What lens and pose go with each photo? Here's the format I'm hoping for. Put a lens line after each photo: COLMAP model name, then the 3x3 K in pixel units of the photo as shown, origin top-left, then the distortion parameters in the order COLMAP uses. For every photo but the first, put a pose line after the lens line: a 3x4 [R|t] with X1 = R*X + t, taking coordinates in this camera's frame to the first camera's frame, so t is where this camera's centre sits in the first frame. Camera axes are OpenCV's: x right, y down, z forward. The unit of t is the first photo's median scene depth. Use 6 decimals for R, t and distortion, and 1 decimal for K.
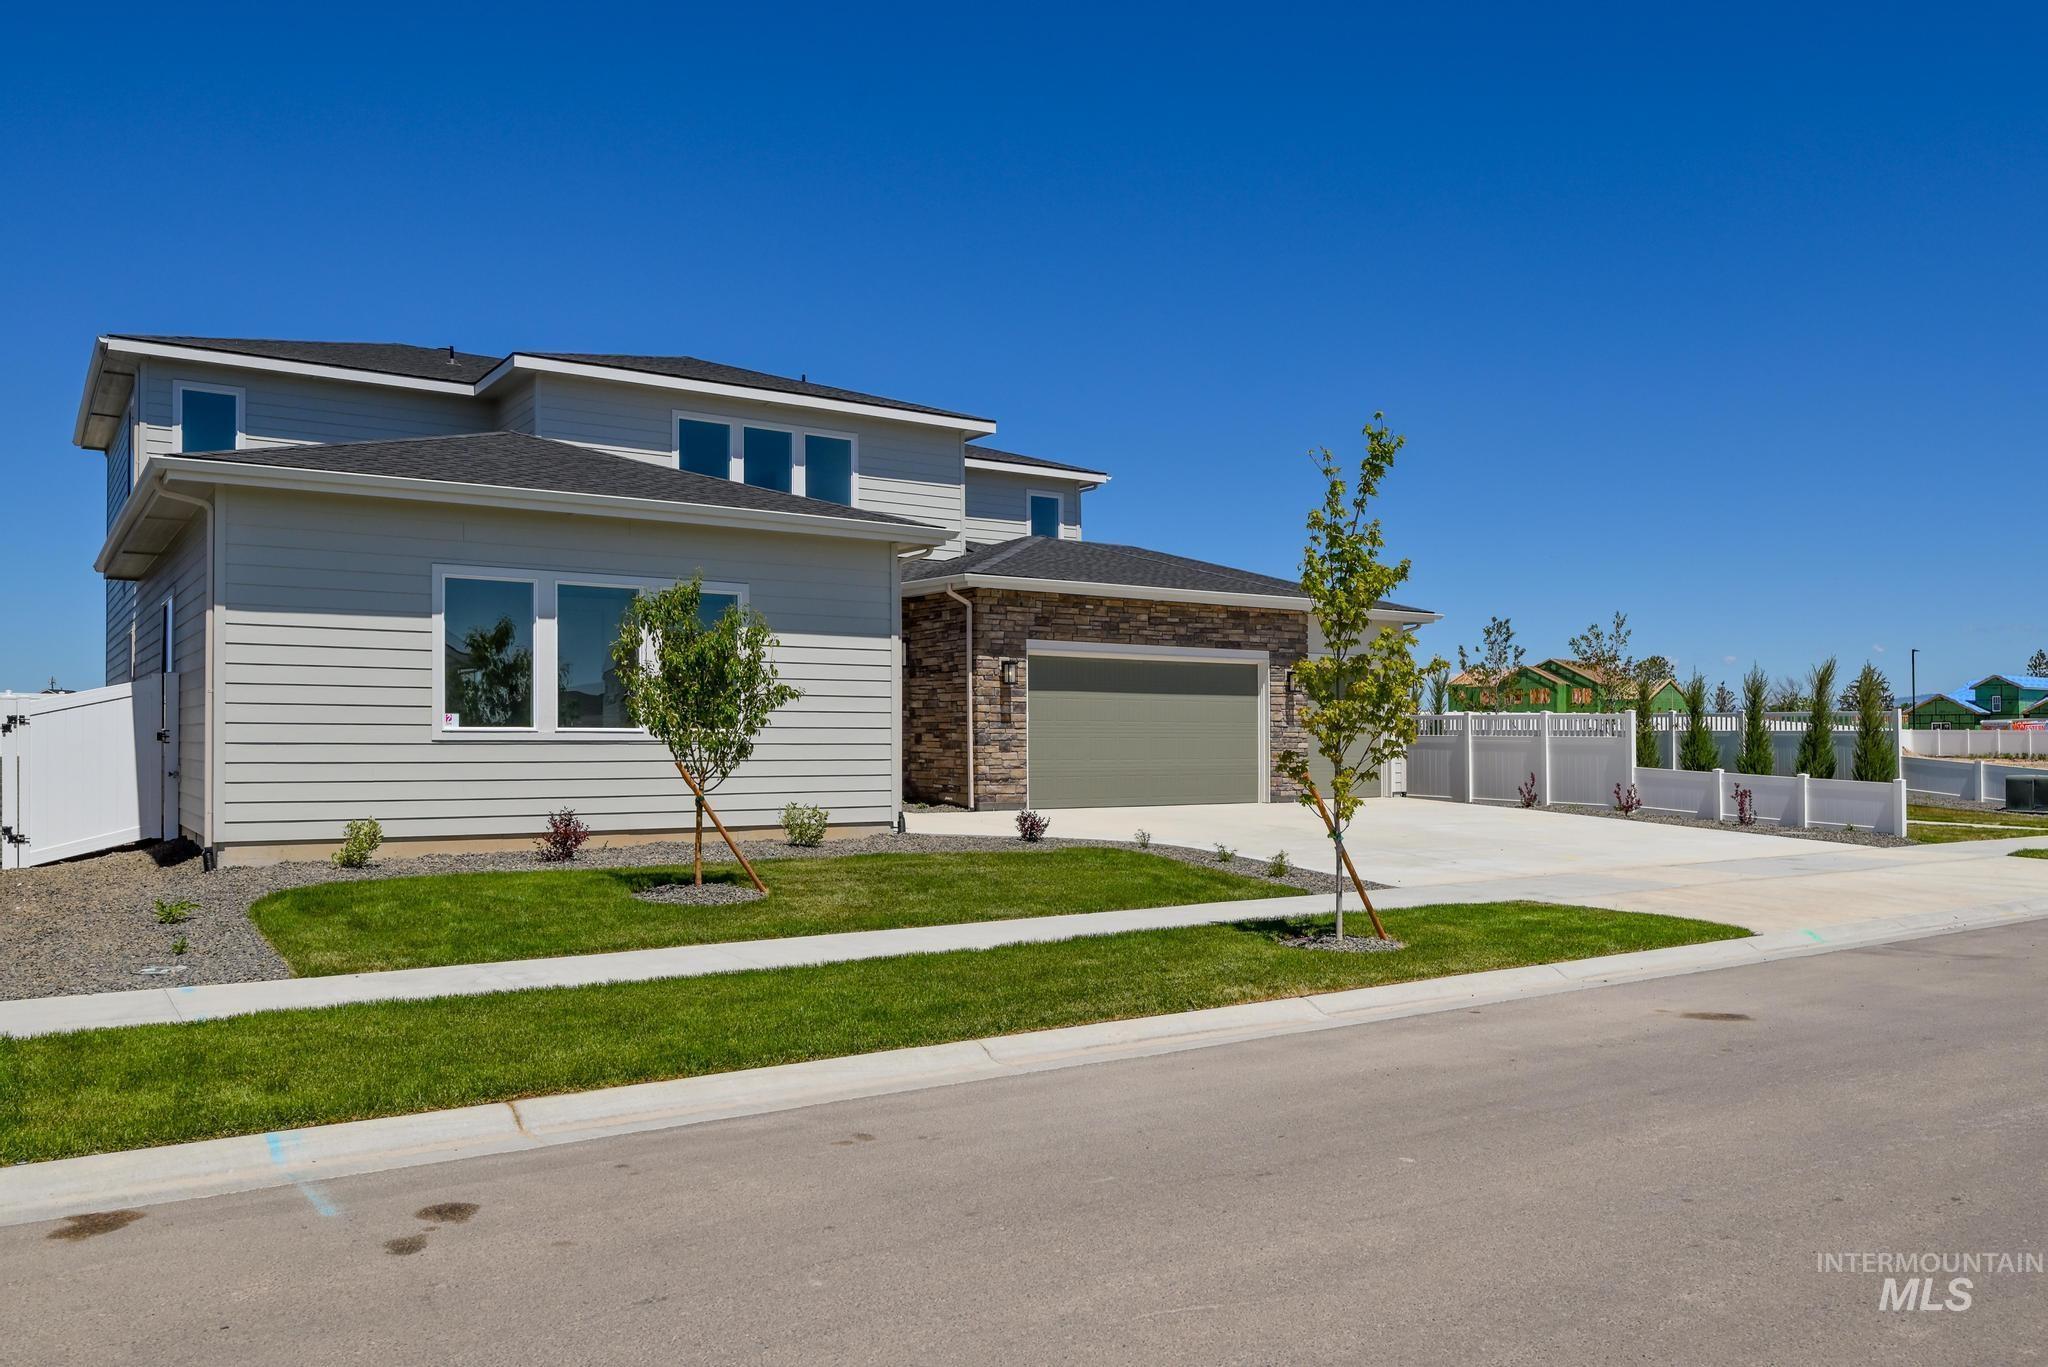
lens RADIAL K [[1368.4, 0, 1021.7], [0, 1368.4, 699.5], [0, 0, 1]] dist [-0.035652, -0.001407]
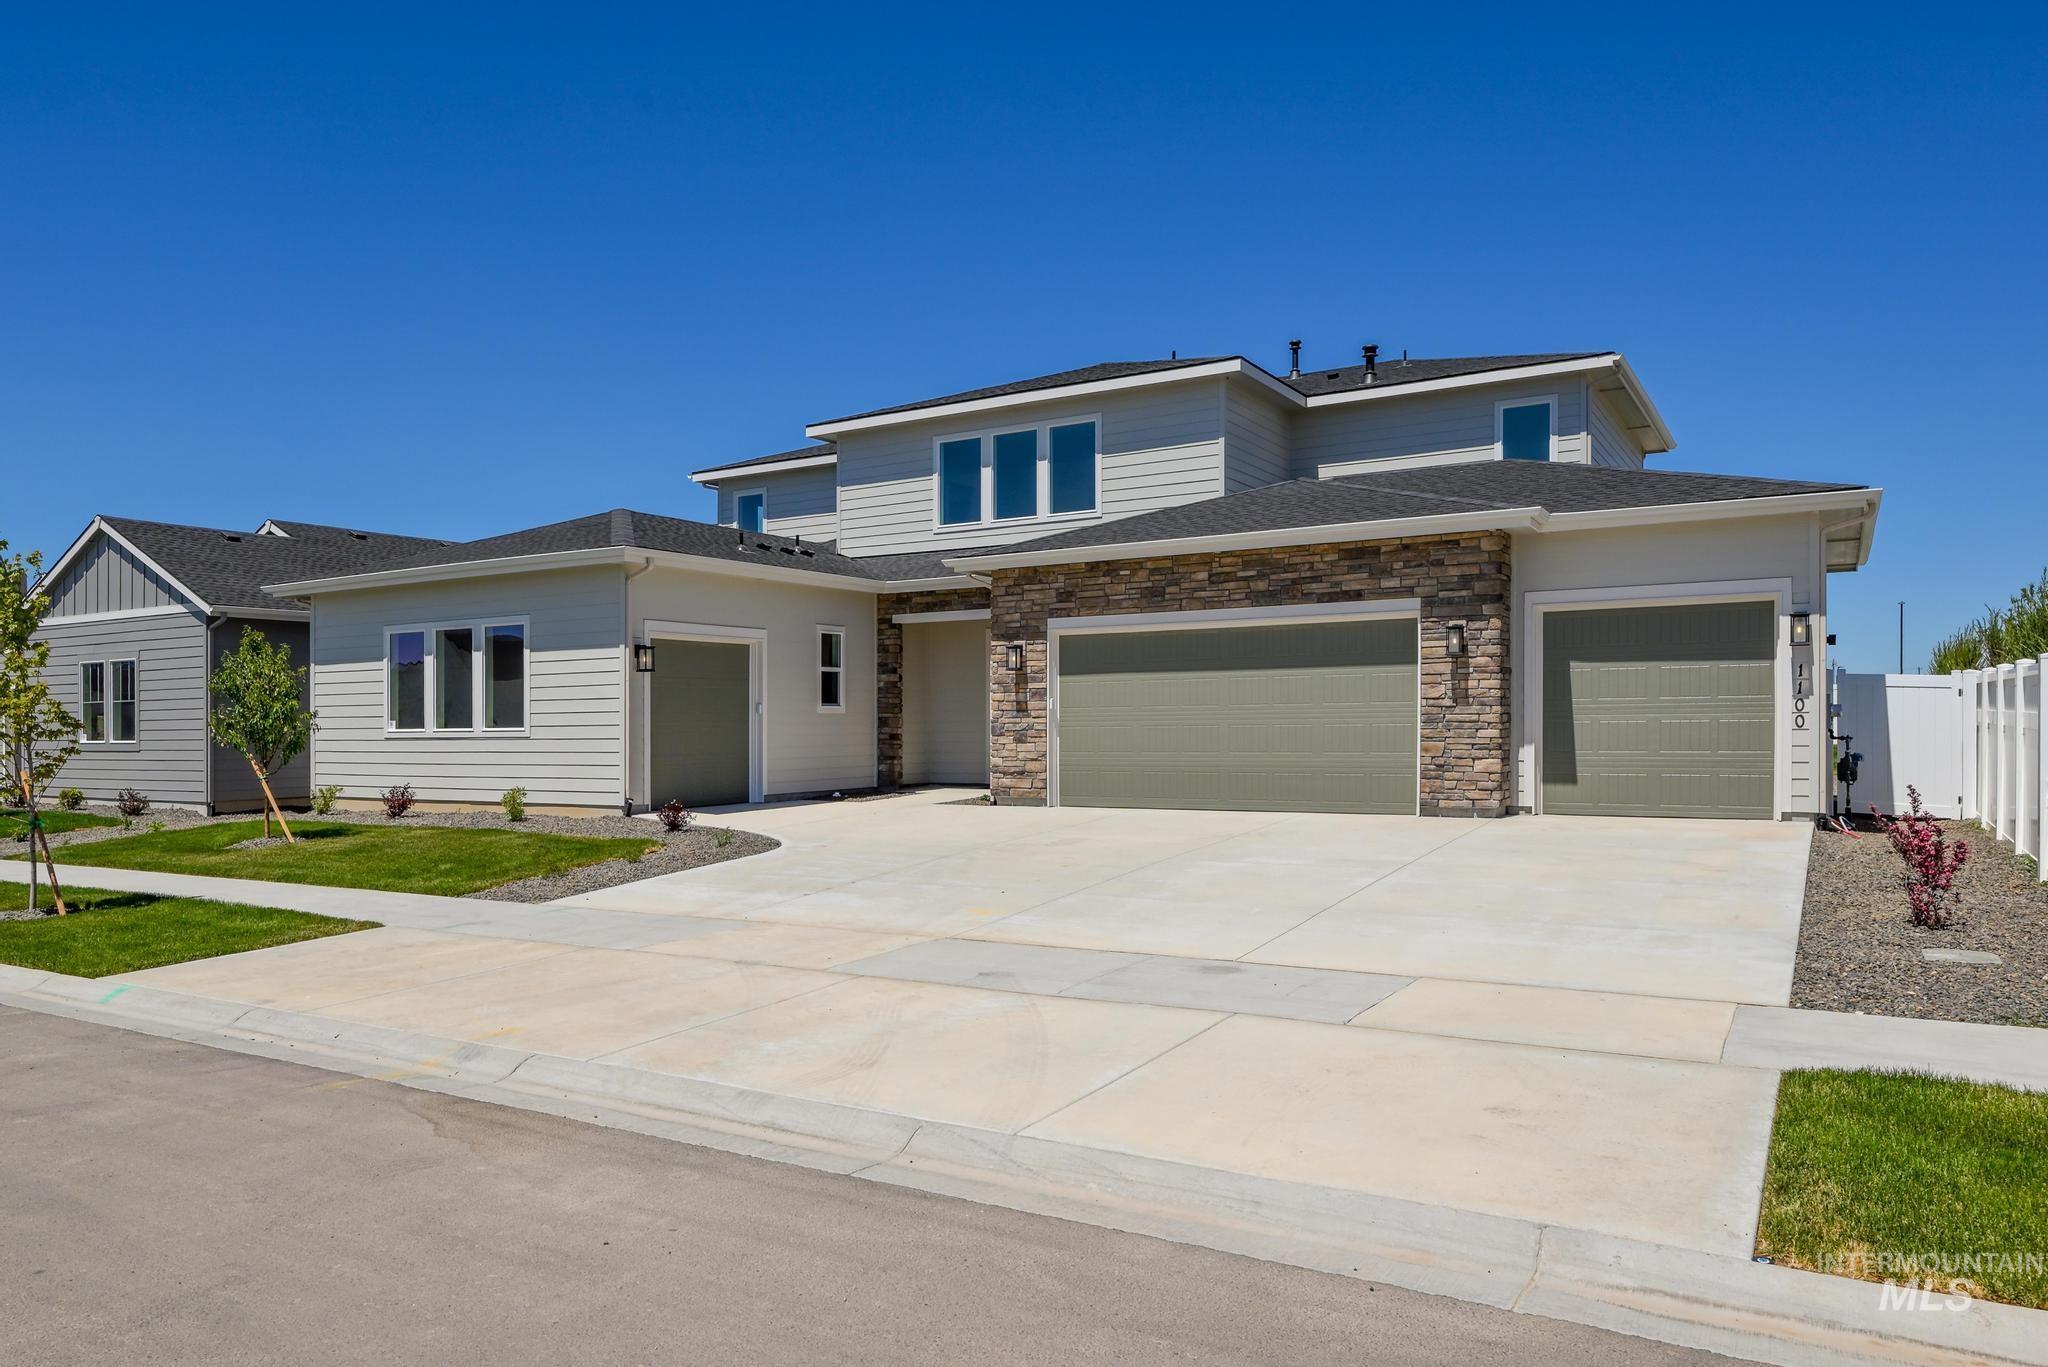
lens RADIAL K [[1358.0, 0, 1021.4], [0, 1358.0, 681.6], [0, 0, 1]] dist [-0.002084, -0.000717]
pose [[0.454300, -0.036888, -0.890085, 0.796361], [0.037886, 0.999038, -0.022067, 0.016837], [0.890043, -0.023697, 0.455260, 0.573433]]
